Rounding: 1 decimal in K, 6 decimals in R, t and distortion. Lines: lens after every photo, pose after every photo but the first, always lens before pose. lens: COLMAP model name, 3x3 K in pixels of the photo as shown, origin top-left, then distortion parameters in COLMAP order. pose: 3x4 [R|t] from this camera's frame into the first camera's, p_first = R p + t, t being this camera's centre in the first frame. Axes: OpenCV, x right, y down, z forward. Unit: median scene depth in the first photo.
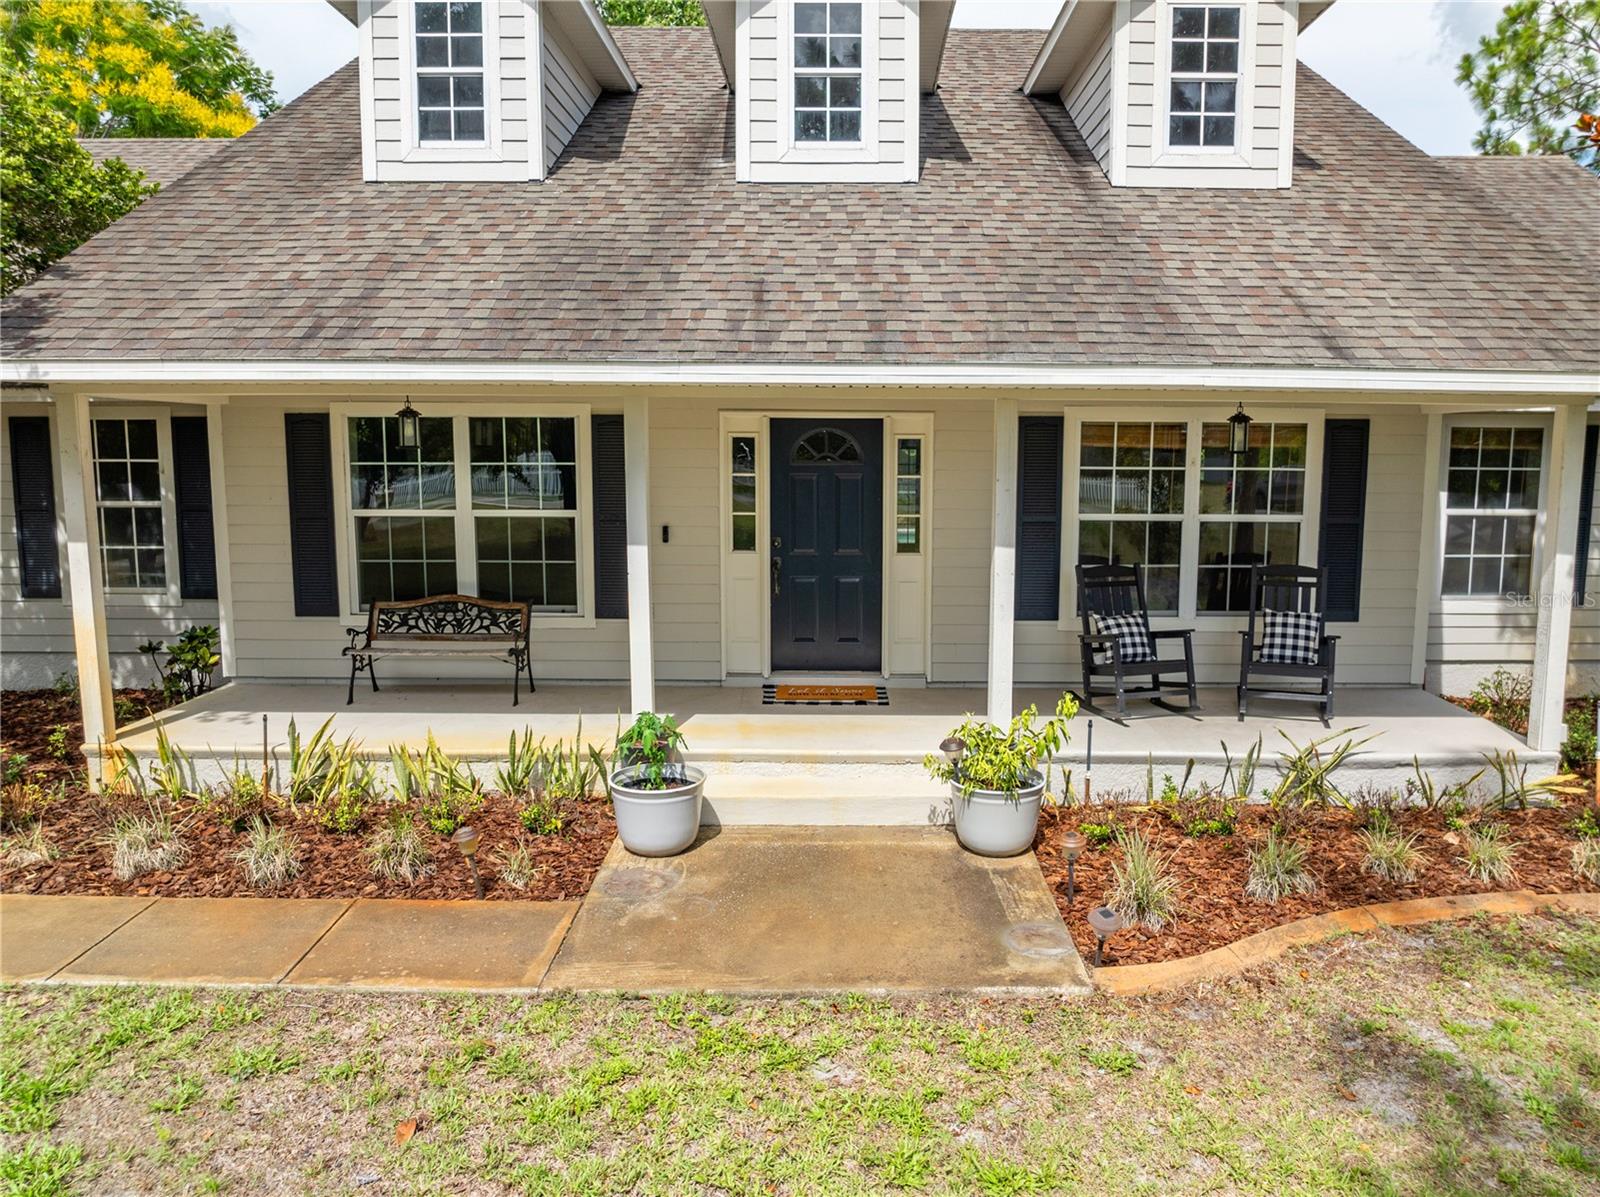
lens RADIAL K [[1146.1, 0, 833.7], [0, 1146.1, 600.0], [0, 0, 1]] dist [-0.036526, -0.000824]
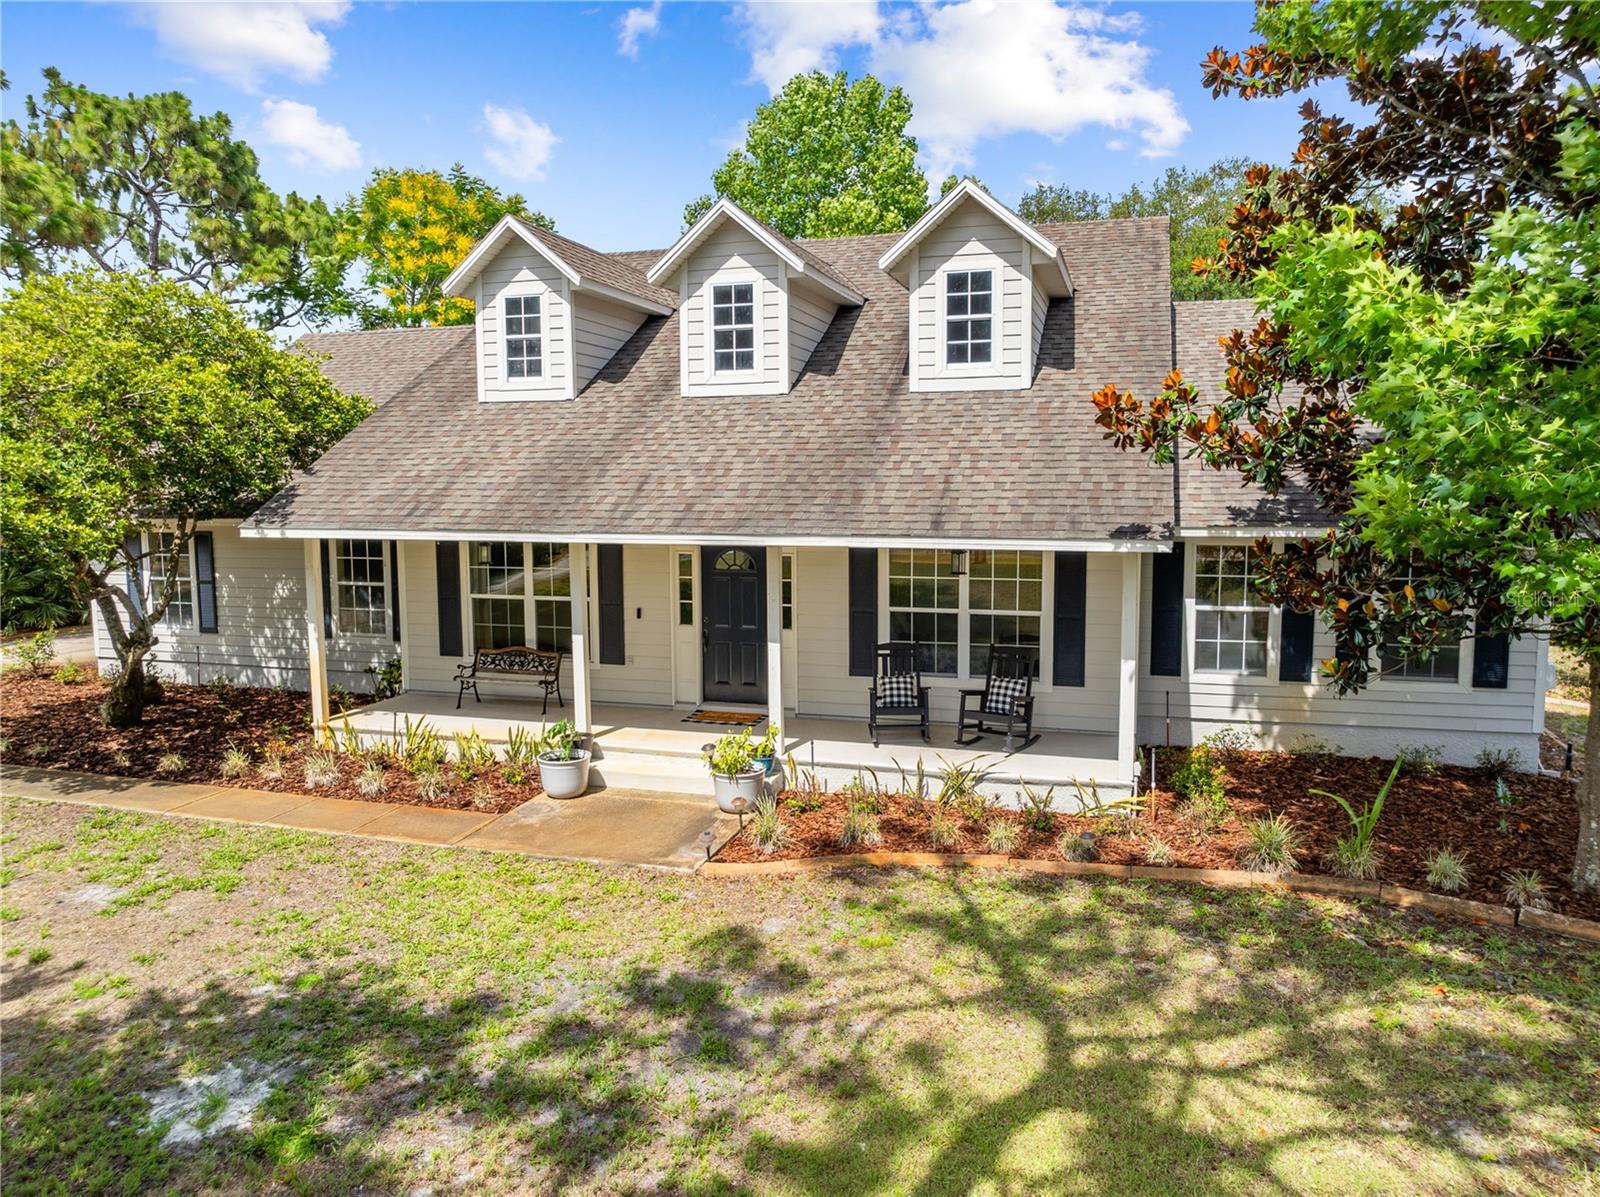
lens RADIAL K [[1129.2, 0, 800.0], [0, 1129.2, 598.5], [0, 0, 1]] dist [-0.029106, -0.001245]
pose [[0.955858, 0.021708, -0.293025, 0.552617], [-0.029620, 0.999306, -0.022590, -0.050826], [0.292331, 0.030273, 0.955838, -0.470175]]
